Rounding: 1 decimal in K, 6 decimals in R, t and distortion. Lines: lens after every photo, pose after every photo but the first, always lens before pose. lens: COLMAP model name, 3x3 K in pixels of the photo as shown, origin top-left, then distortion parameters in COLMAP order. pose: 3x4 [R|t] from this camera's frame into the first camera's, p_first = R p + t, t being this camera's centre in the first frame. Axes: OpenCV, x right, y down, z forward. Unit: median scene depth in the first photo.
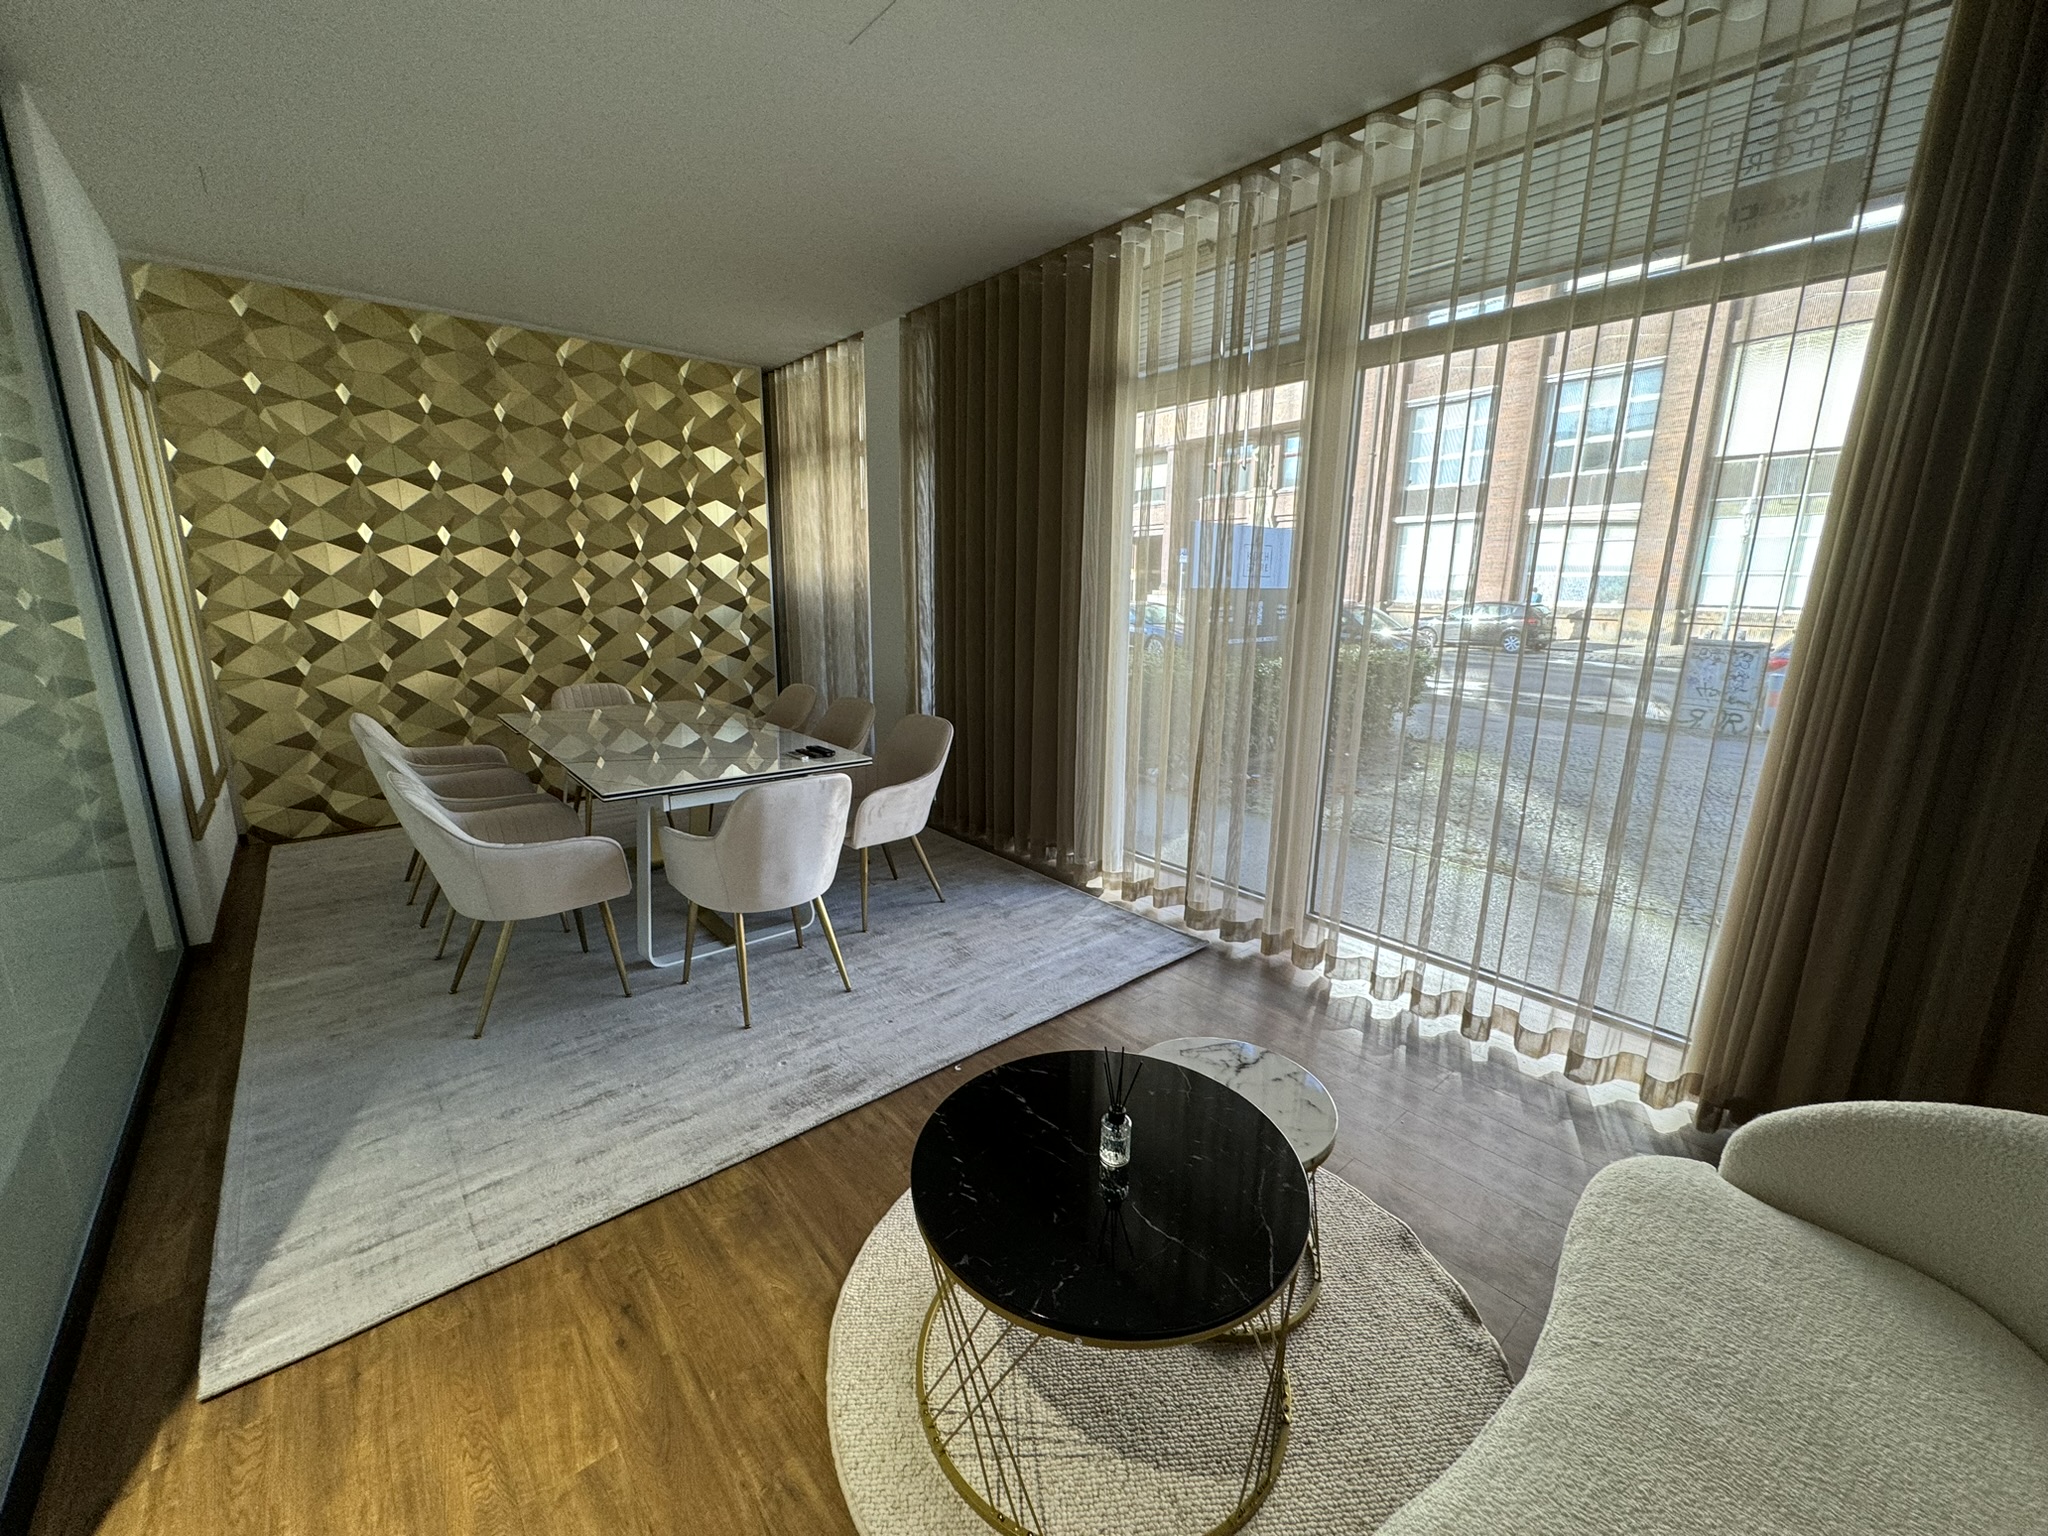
lens RADIAL K [[814.7, 0, 1022.5], [0, 814.7, 755.9], [0, 0, 1]] dist [-0.003085, 0.000437]
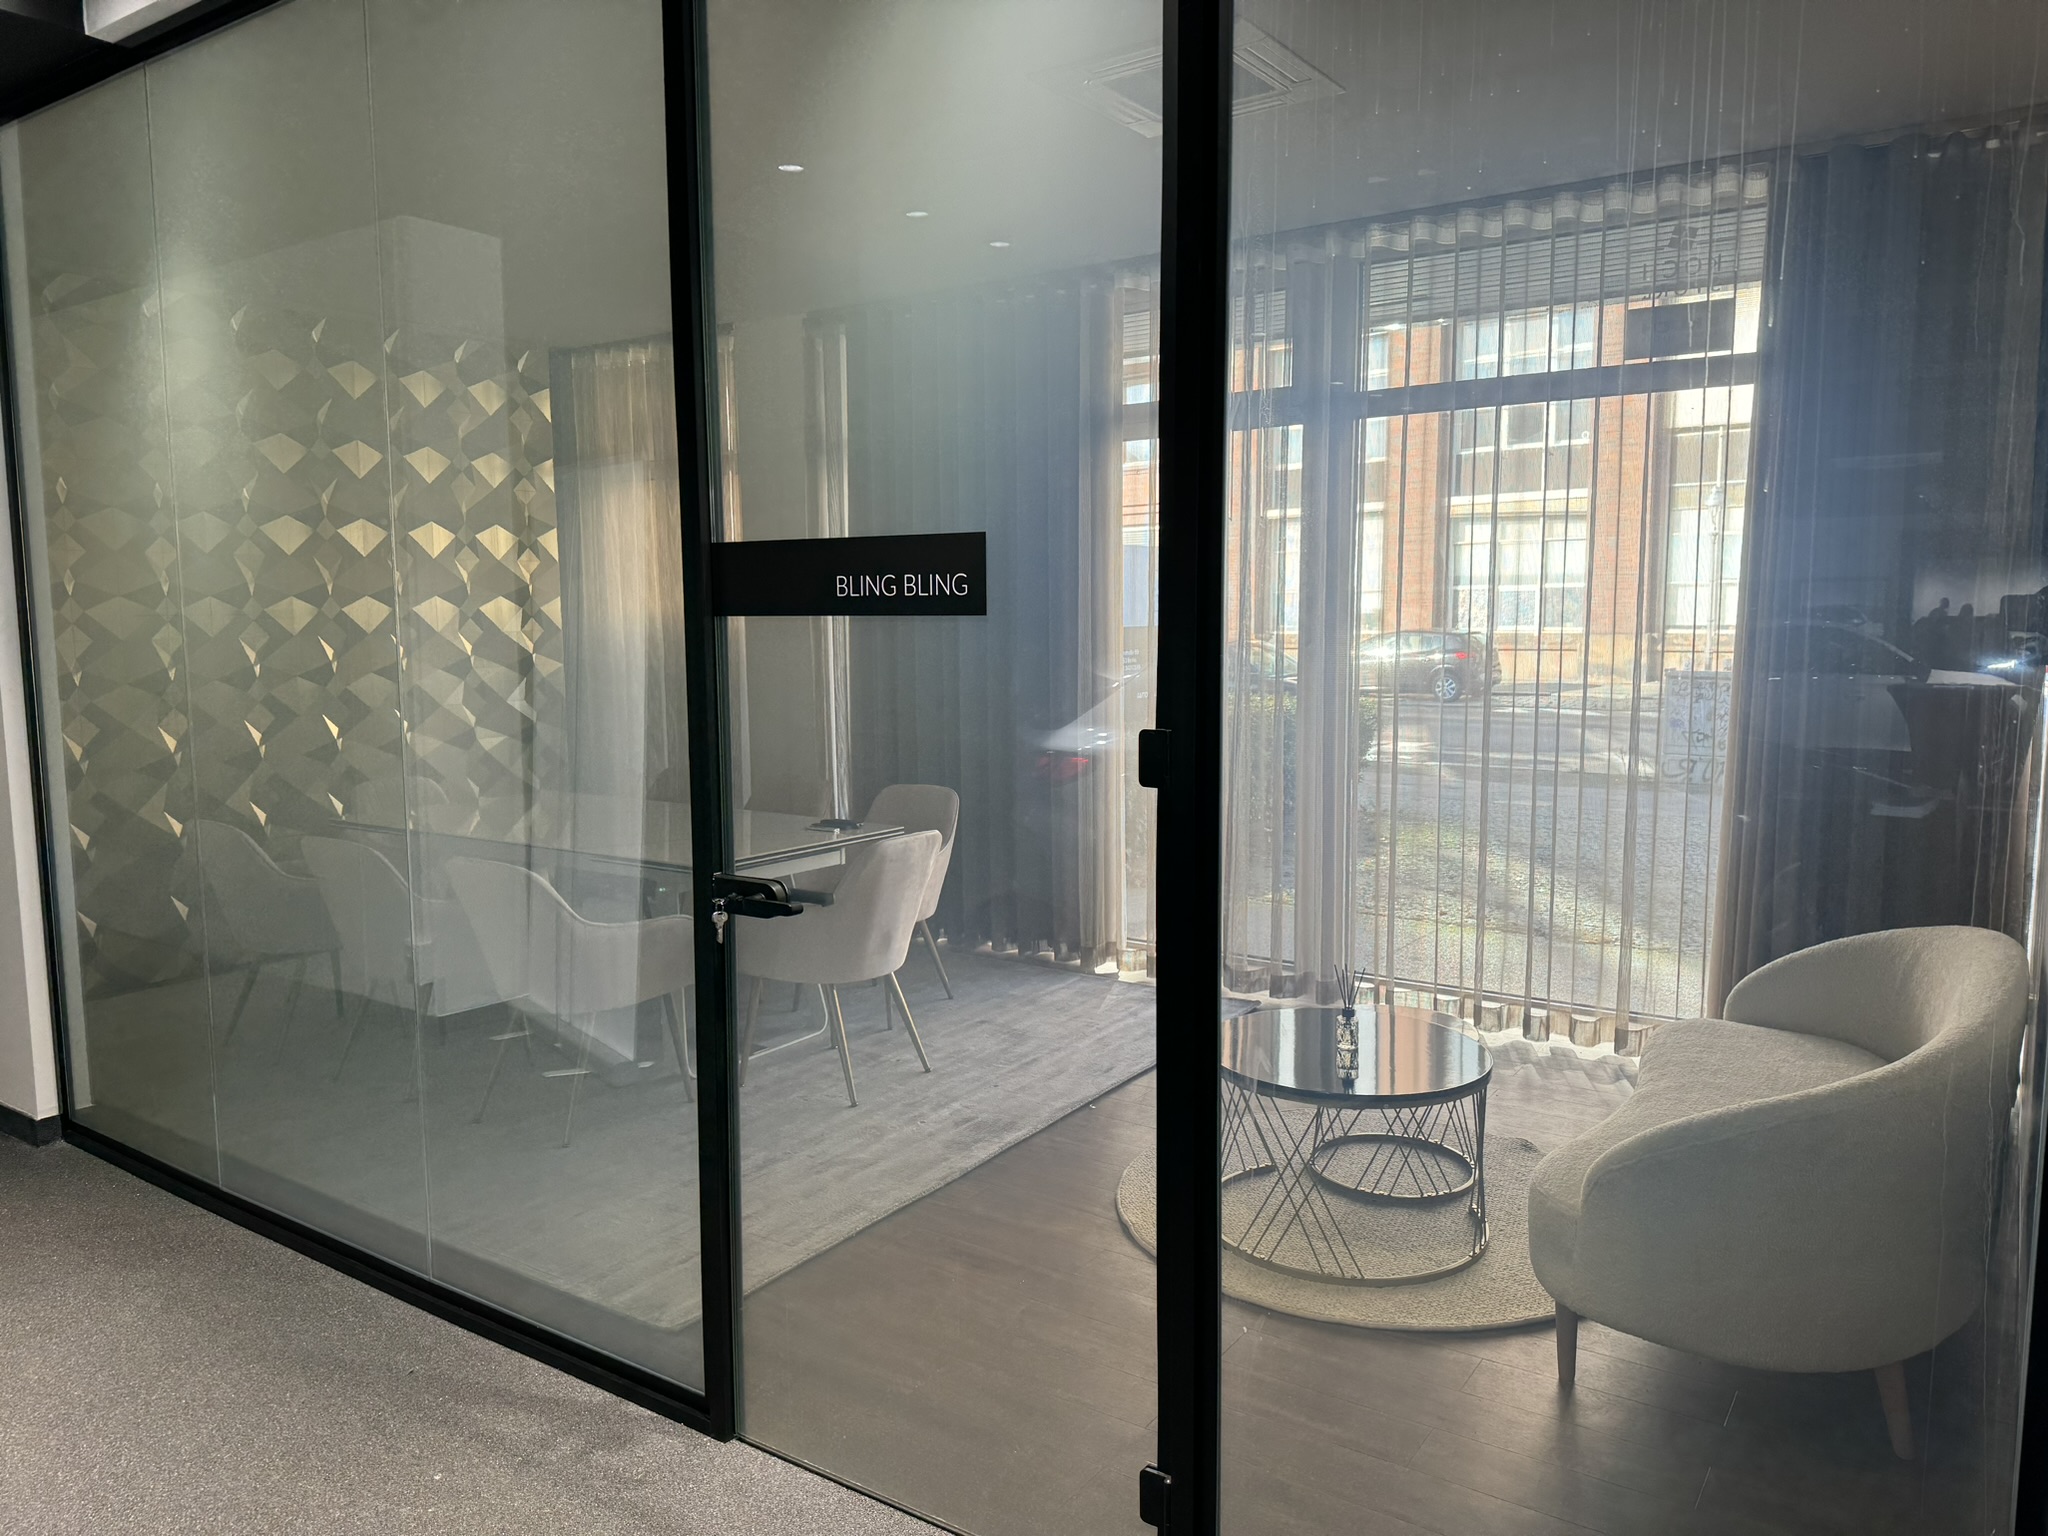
lens RADIAL K [[1434.5, 0, 1023.9], [0, 1434.5, 769.2], [0, 0, 1]] dist [0.023816, -0.028691]
pose [[0.964616, -0.055104, 0.257836, -0.338945], [0.081298, 0.992430, -0.092050, 0.073001], [-0.250812, 0.109754, 0.961794, -0.412445]]
